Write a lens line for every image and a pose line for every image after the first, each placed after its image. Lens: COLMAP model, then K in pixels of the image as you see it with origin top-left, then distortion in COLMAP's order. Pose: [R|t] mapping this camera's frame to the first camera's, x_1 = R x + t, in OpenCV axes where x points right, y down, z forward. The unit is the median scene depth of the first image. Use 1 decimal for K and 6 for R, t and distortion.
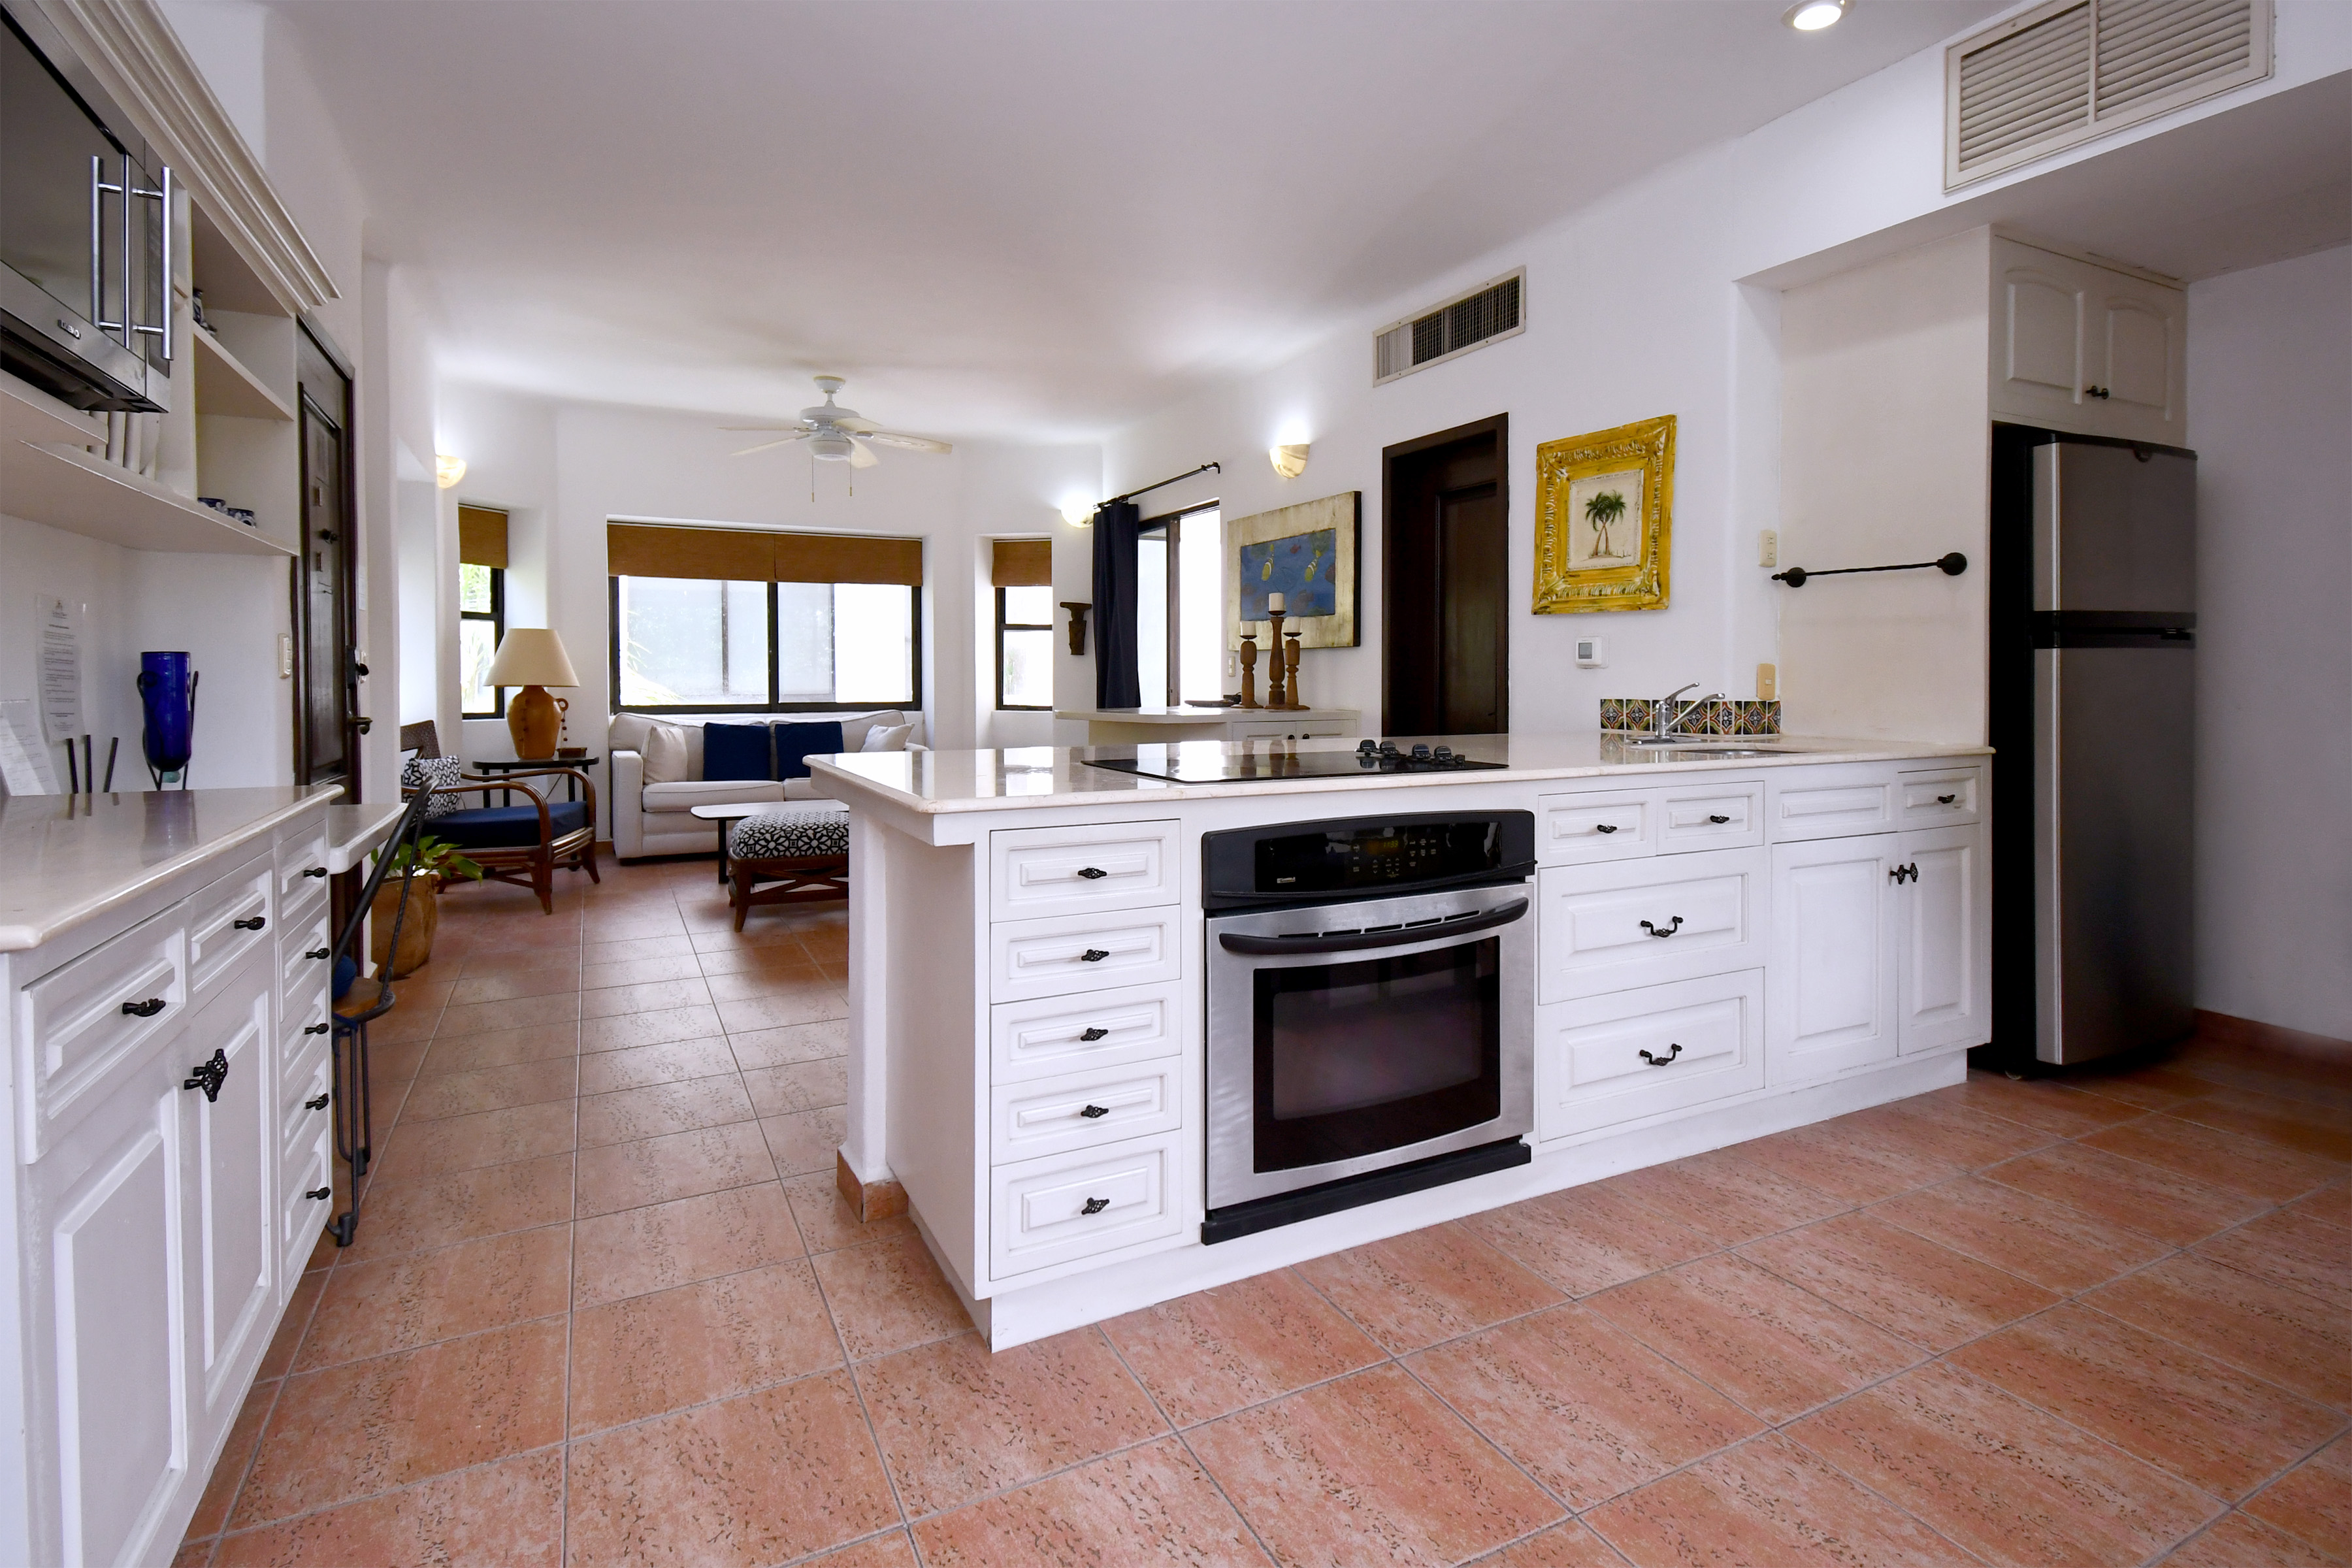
lens RADIAL K [[1183.9, 0, 1220.0], [0, 1183.9, 691.9], [0, 0, 1]] dist [0.053402, -0.029398]
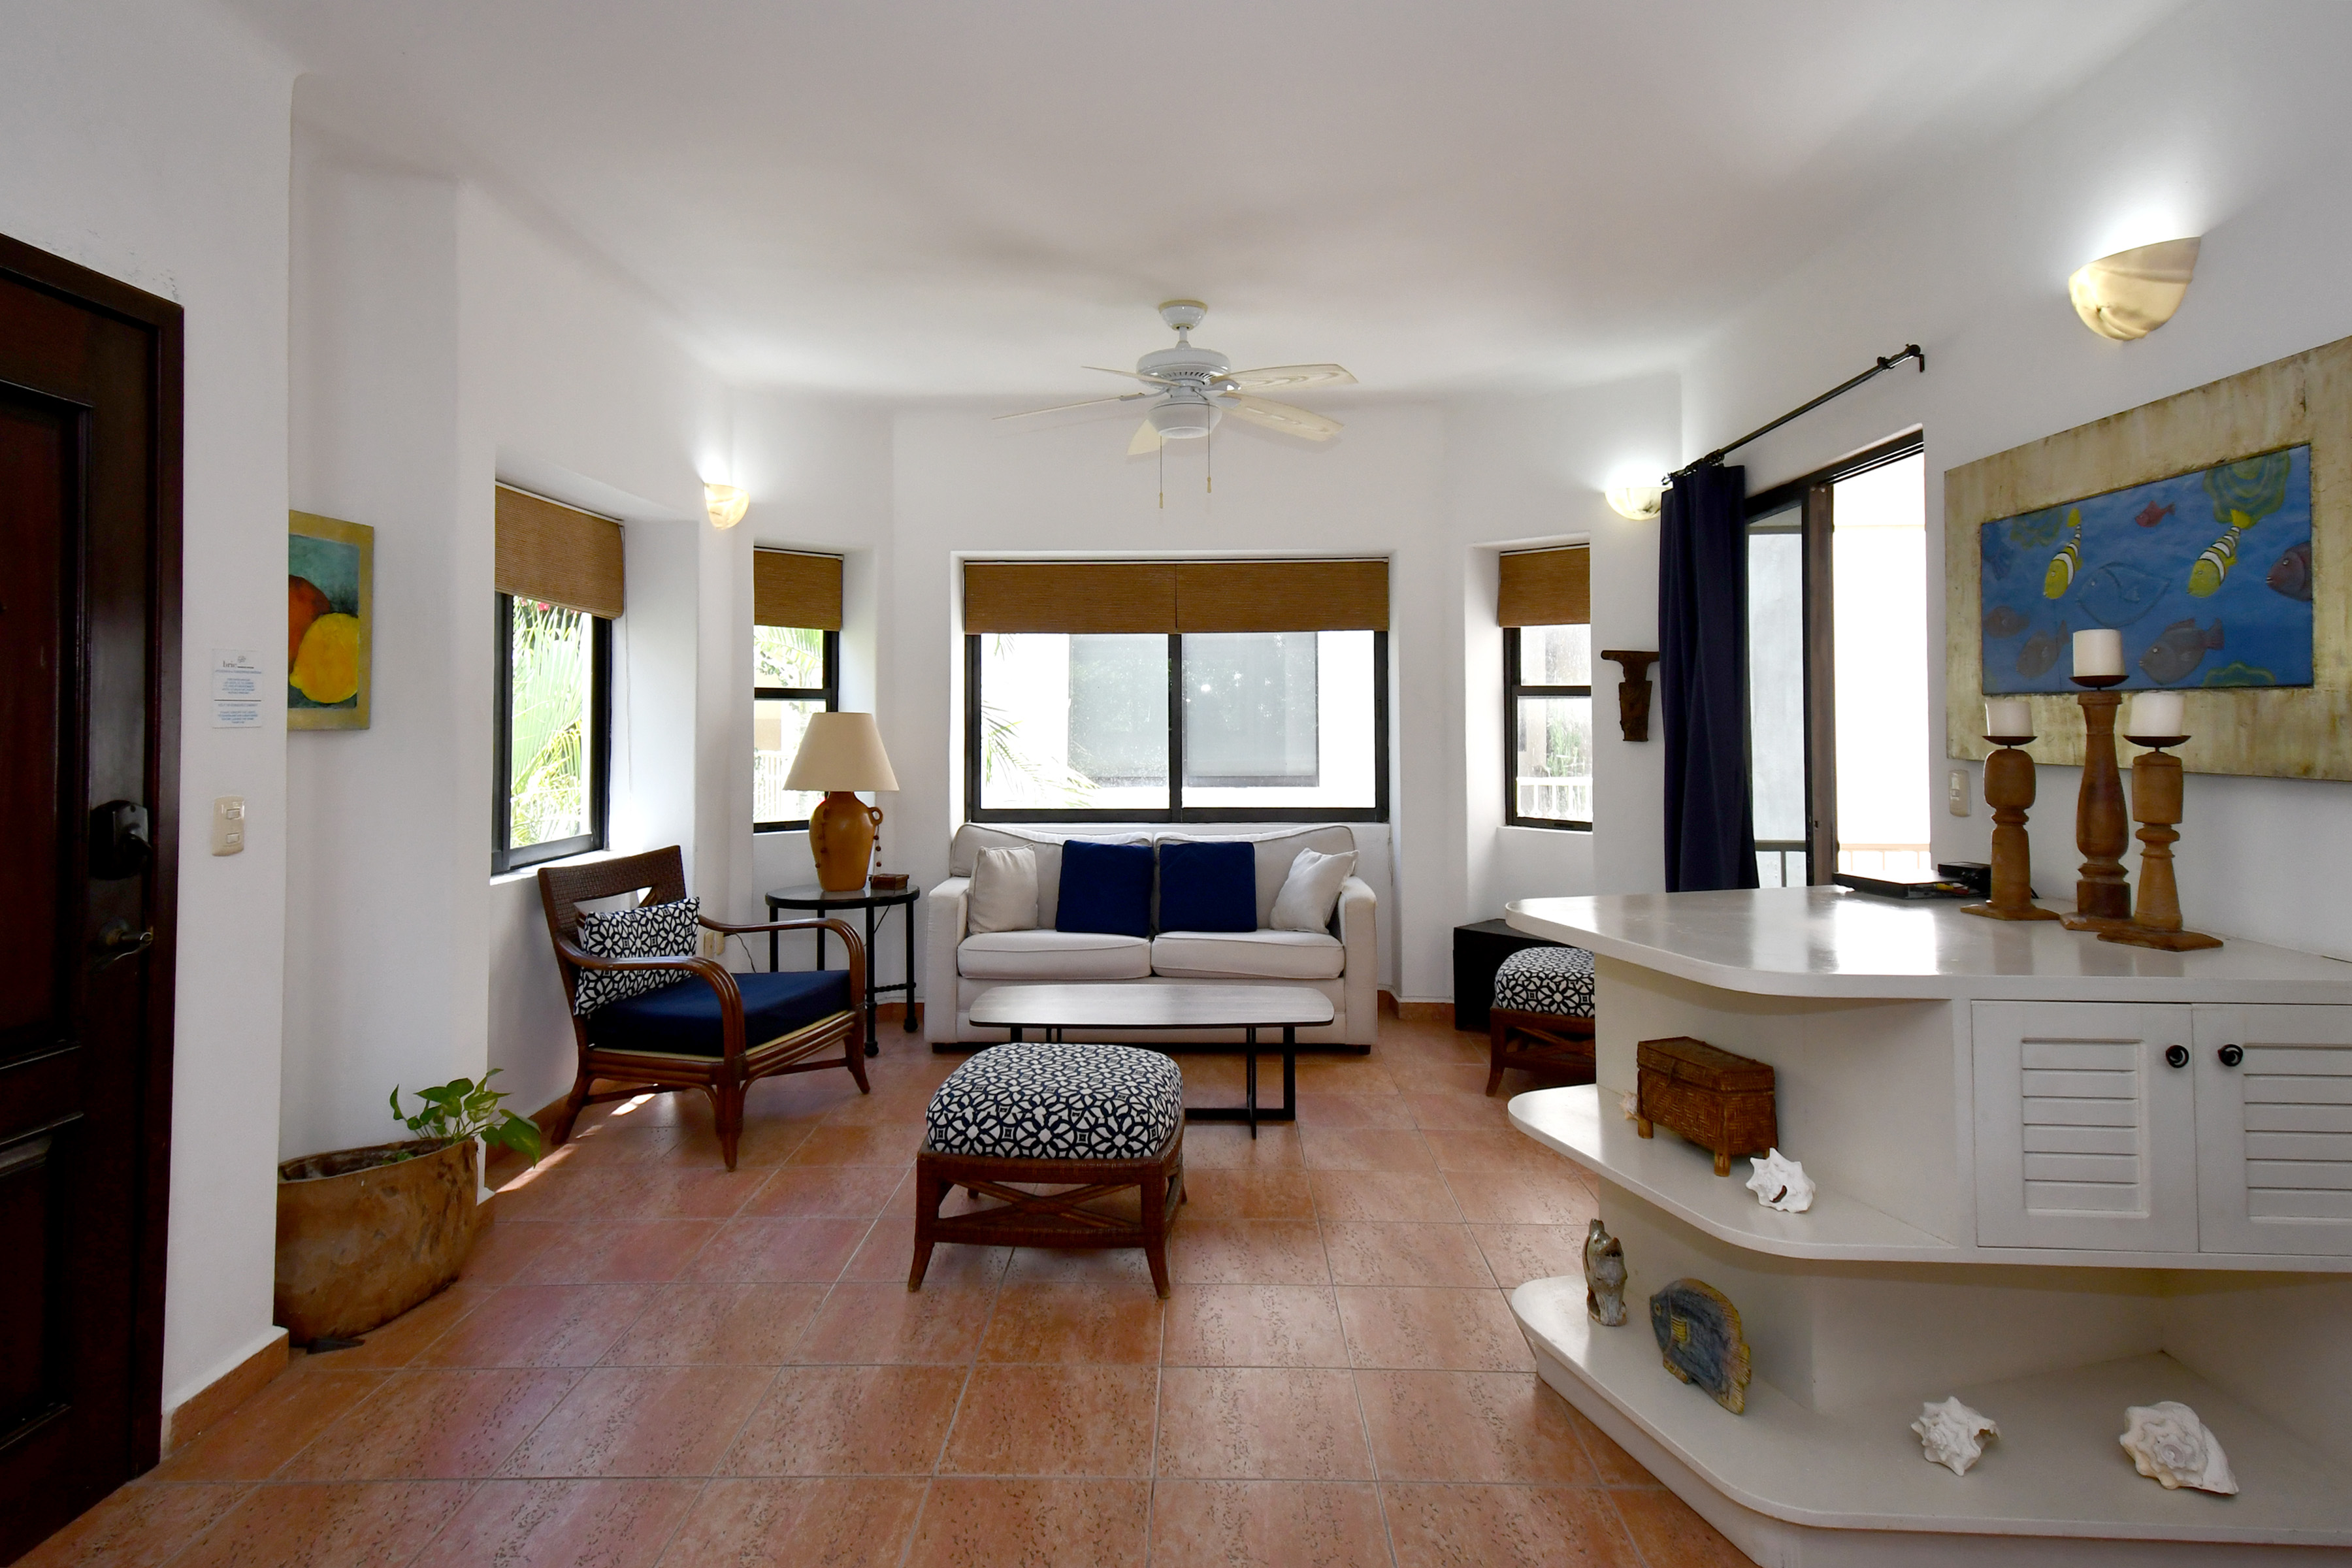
lens RADIAL K [[1334.1, 0, 1167.1], [0, 1334.1, 688.4], [0, 0, 1]] dist [0.054835, -0.000840]
pose [[0.870832, -0.012666, -0.491417, 0.002027], [-0.005255, 0.999371, -0.035071, -0.037181], [0.491552, 0.033123, 0.870218, 0.365563]]
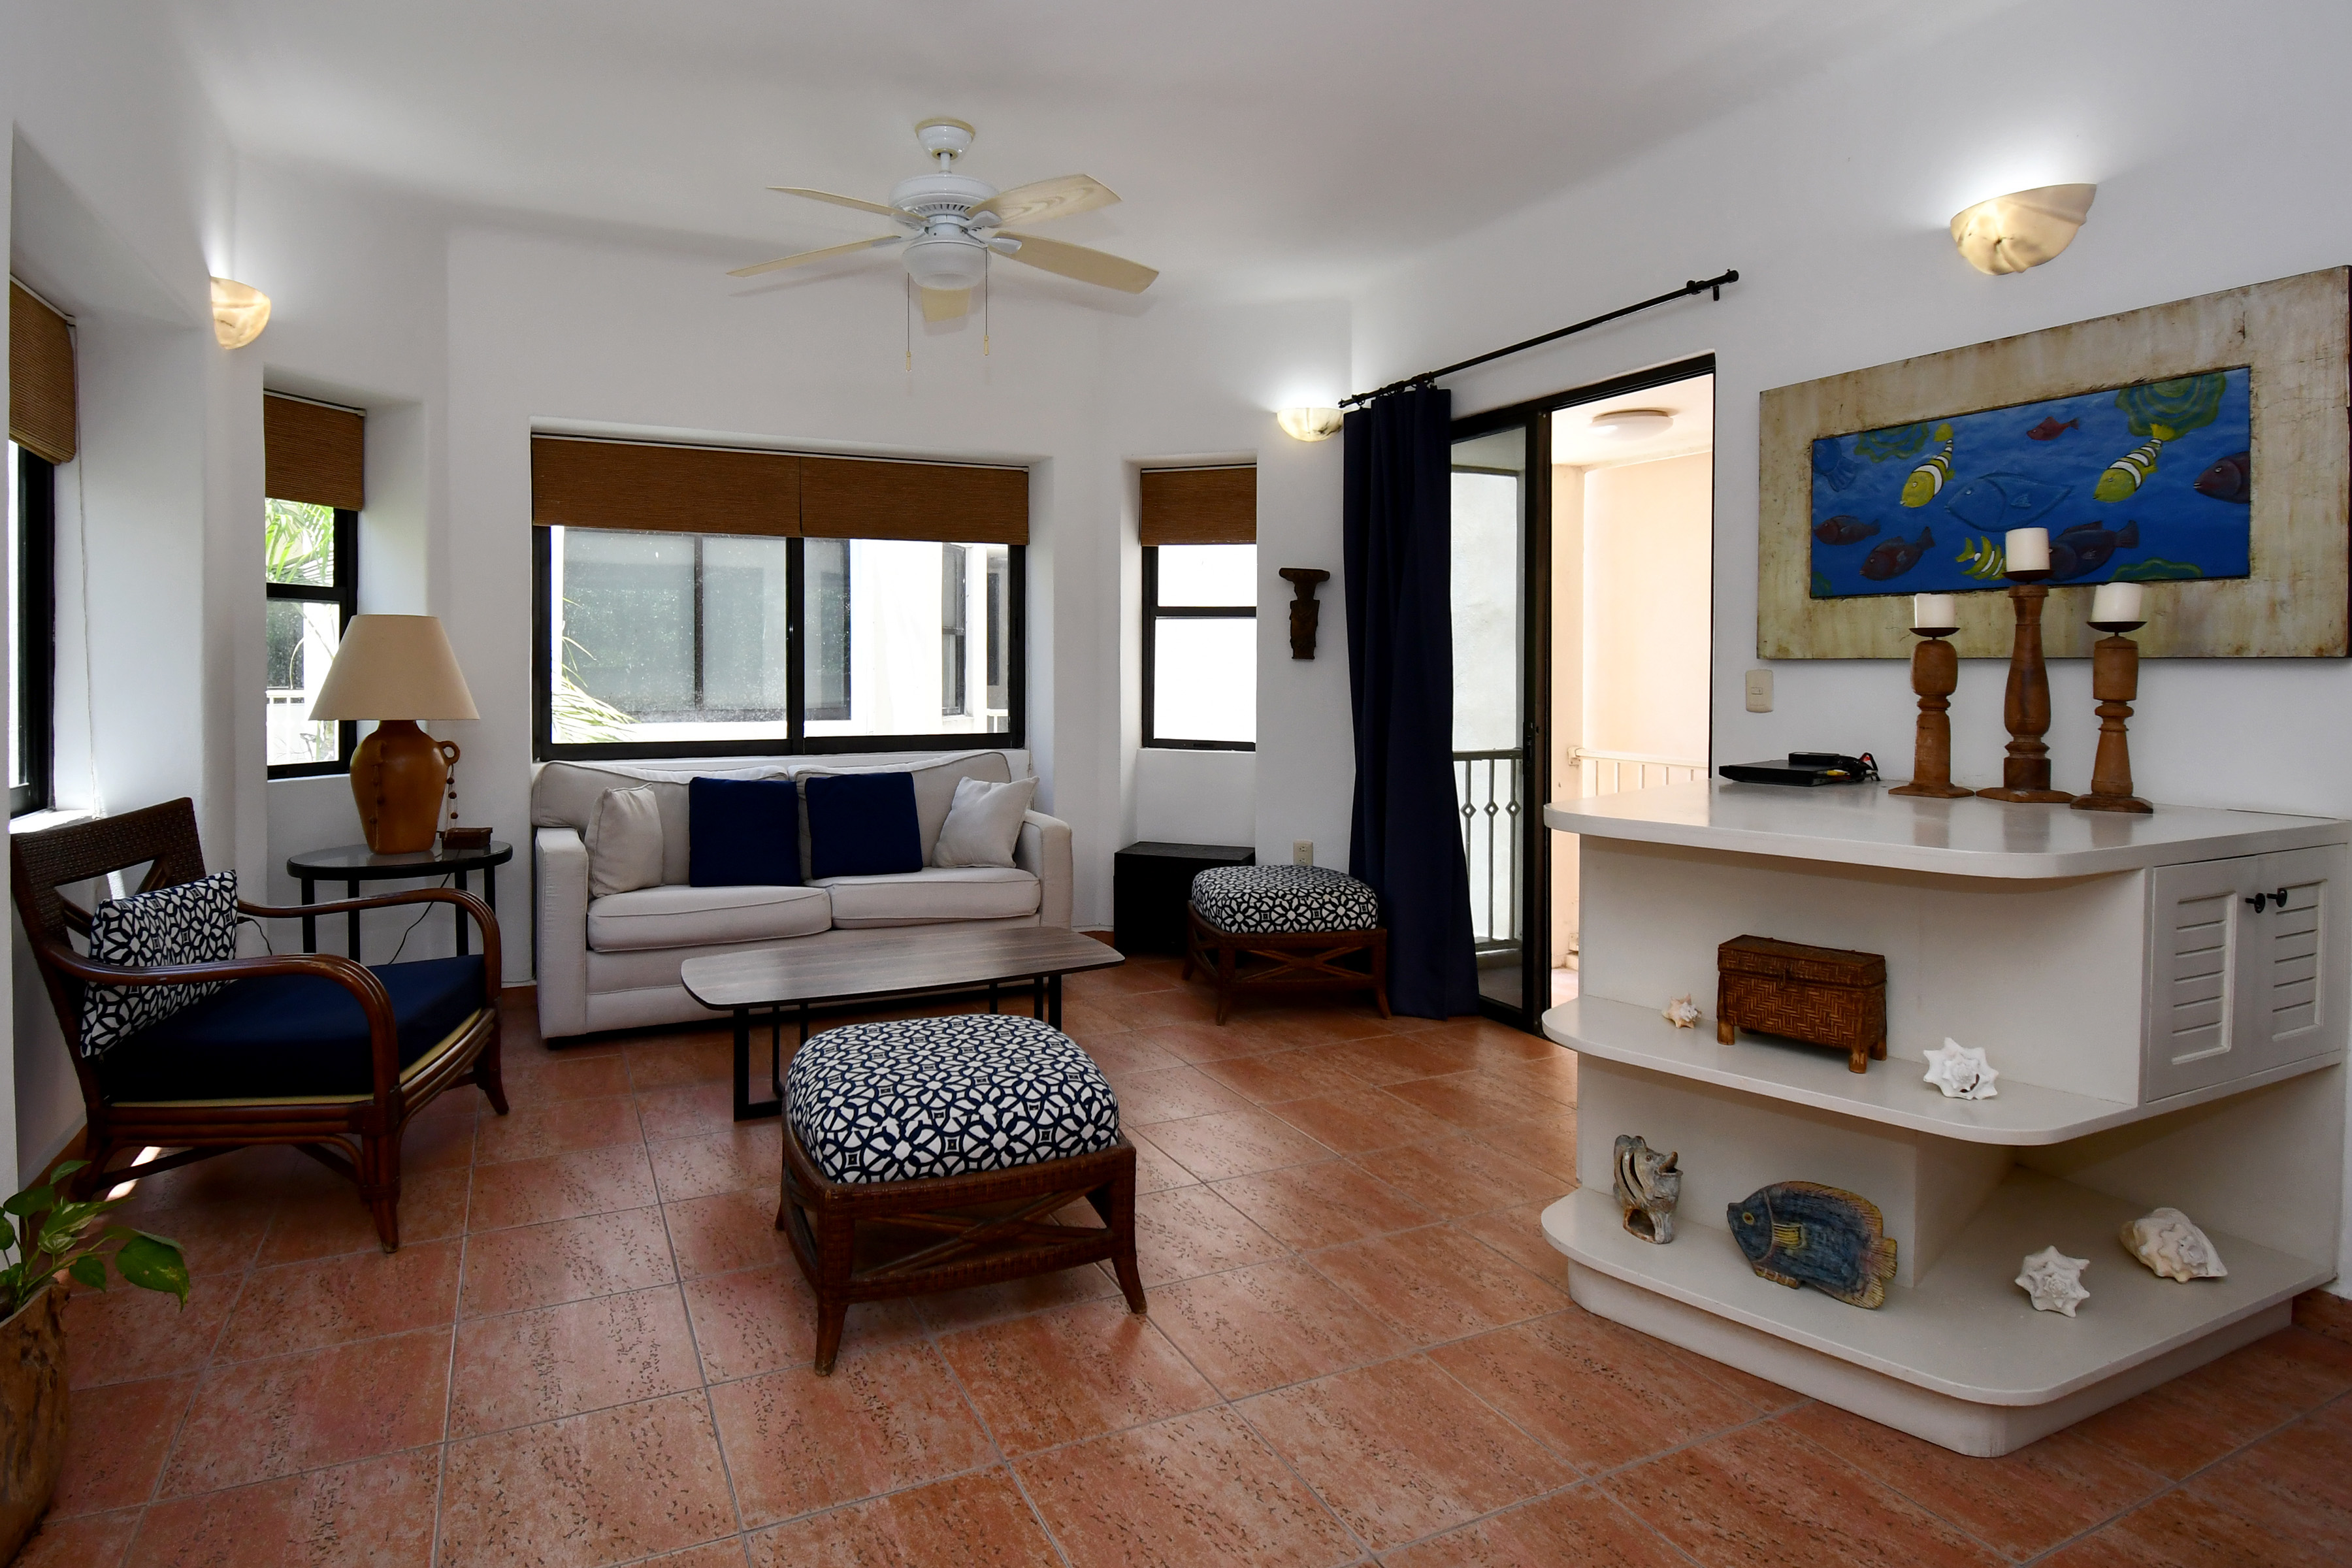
lens RADIAL K [[1276.0, 0, 1098.9], [0, 1276.0, 685.3], [0, 0, 1]] dist [0.021549, -0.029760]
pose [[0.997974, 0.003555, -0.063527, -0.204076], [-0.003532, 0.999994, 0.000480, -0.020838], [0.063528, -0.000254, 0.997980, 0.413608]]
